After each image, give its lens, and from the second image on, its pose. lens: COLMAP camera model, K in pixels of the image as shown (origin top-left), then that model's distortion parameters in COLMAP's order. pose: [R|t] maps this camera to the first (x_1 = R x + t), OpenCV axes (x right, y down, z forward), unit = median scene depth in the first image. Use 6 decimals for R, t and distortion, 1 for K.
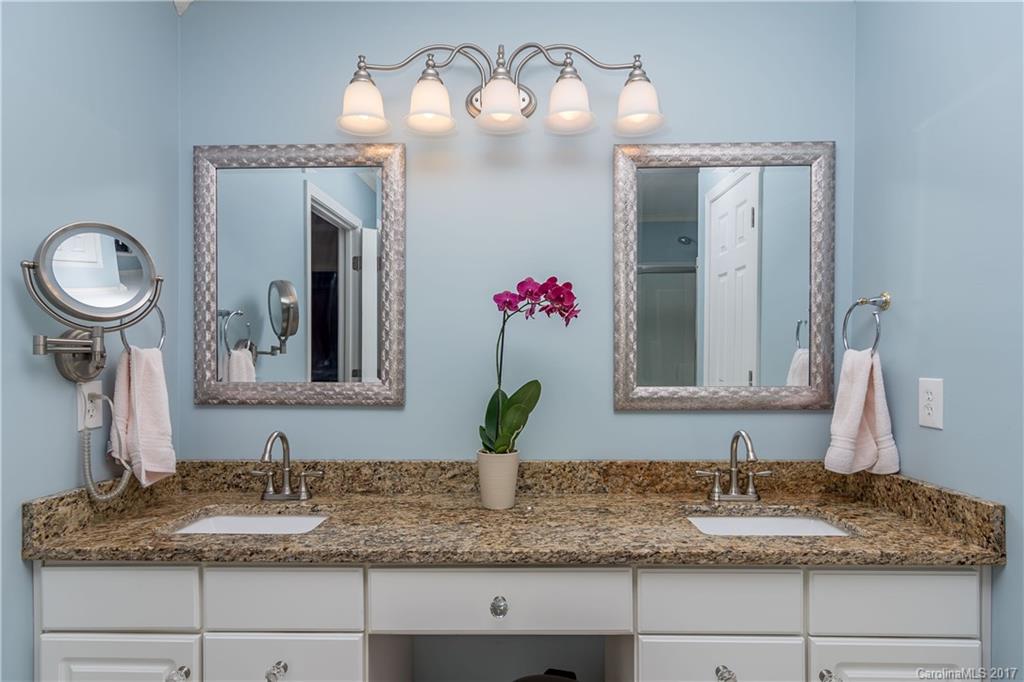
lens RADIAL K [[545.2, 0, 524.3], [0, 545.2, 368.1], [0, 0, 1]] dist [0.004301, -0.000816]
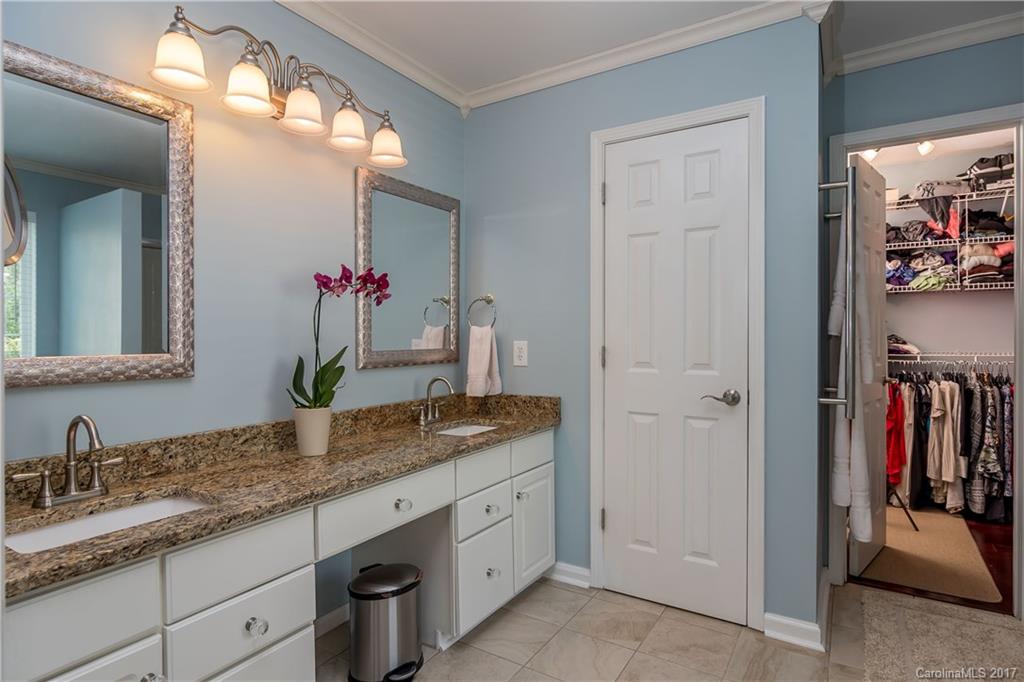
lens RADIAL K [[545.2, 0, 517.6], [0, 545.2, 338.1], [0, 0, 1]] dist [0.004301, -0.000816]
pose [[0.497718, -0.003900, 0.867330, -0.858251], [0.007342, 0.999973, 0.000283, 0.005100], [-0.867308, 0.006228, 0.497733, 0.026799]]
